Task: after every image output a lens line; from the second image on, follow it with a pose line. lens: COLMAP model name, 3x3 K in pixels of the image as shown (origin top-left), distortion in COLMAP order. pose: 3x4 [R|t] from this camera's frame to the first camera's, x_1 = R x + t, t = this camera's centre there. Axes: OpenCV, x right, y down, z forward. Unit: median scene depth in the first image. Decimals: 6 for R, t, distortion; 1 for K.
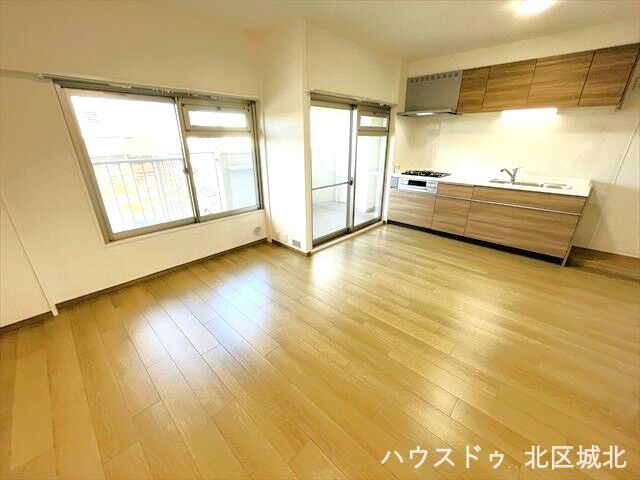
lens RADIAL K [[261.2, 0, 317.3], [0, 261.2, 239.9], [0, 0, 1]] dist [-0.002600, 0.000983]
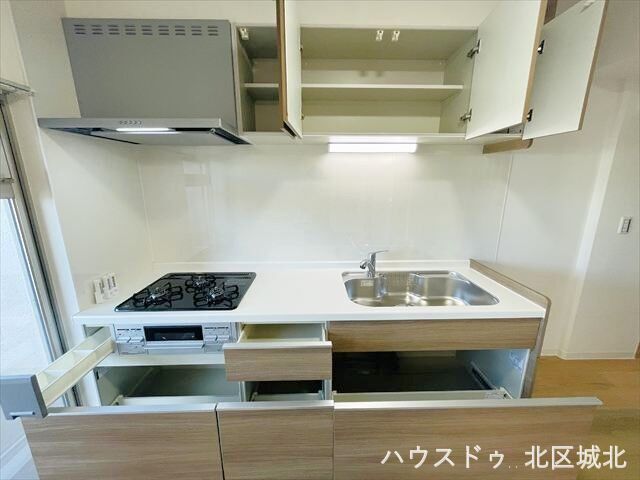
lens RADIAL K [[261.2, 0, 316.3], [0, 261.2, 241.9], [0, 0, 1]] dist [-0.002600, 0.000983]
pose [[0.709002, -0.157965, 0.687287, 0.309912], [0.257540, 0.965274, -0.043819, -0.274481], [-0.656498, 0.208071, 0.725063, 0.640451]]
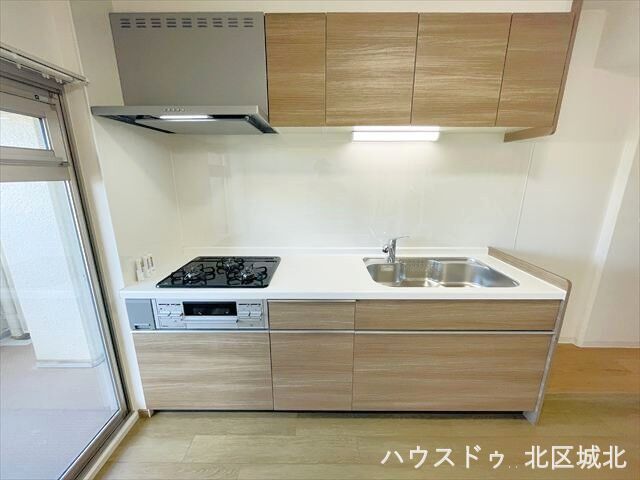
lens RADIAL K [[261.2, 0, 317.4], [0, 261.2, 240.5], [0, 0, 1]] dist [-0.002600, 0.000983]
pose [[0.729268, -0.162817, 0.664575, 0.276146], [0.247002, 0.968426, -0.033788, -0.265553], [-0.638090, 0.188791, 0.746458, 0.646948]]
